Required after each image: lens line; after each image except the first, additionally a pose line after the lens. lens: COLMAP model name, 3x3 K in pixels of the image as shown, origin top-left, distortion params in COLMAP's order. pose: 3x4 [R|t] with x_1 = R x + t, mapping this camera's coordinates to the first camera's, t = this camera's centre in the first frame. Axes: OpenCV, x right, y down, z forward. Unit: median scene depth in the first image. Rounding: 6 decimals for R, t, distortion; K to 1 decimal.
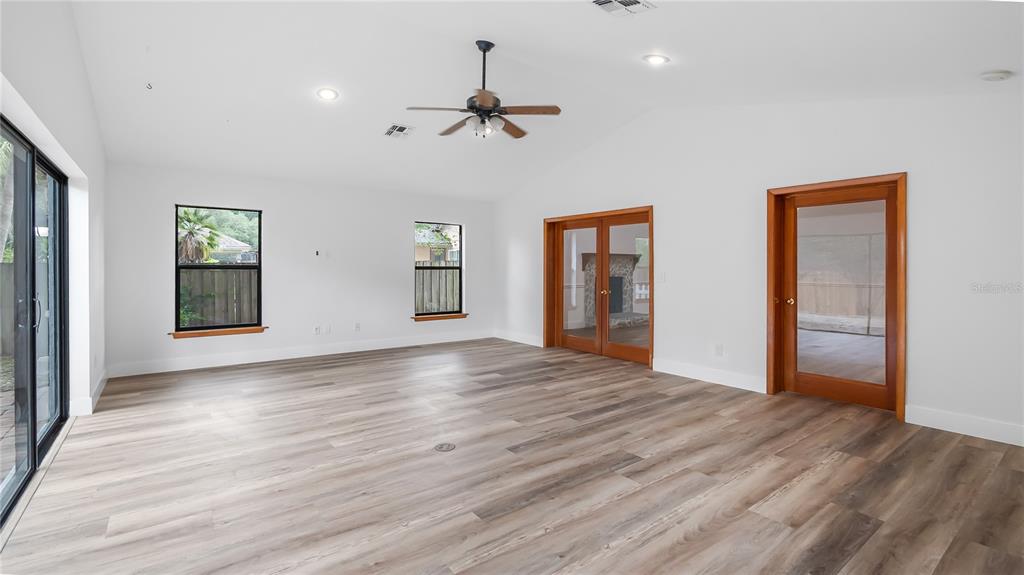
lens RADIAL K [[458.1, 0, 538.4], [0, 458.1, 269.9], [0, 0, 1]] dist [0.001687, -0.000095]
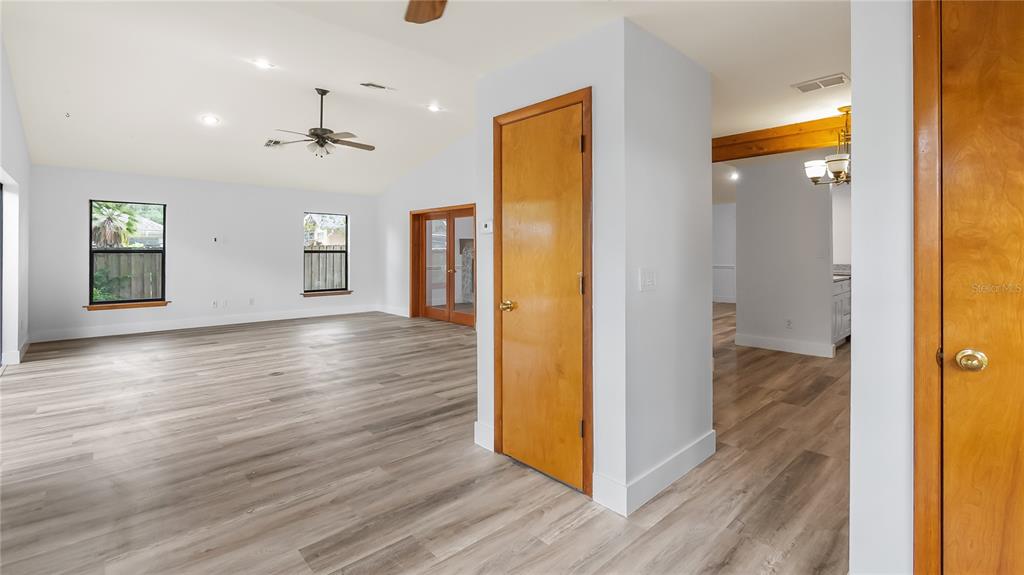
lens RADIAL K [[455.7, 0, 500.7], [0, 455.7, 248.1], [0, 0, 1]] dist [0.000466, -0.000027]
pose [[0.998453, -0.001703, 0.055573, 0.181352], [0.002352, 0.999930, -0.011609, 0.001008], [-0.055549, 0.011722, 0.998387, -0.210475]]
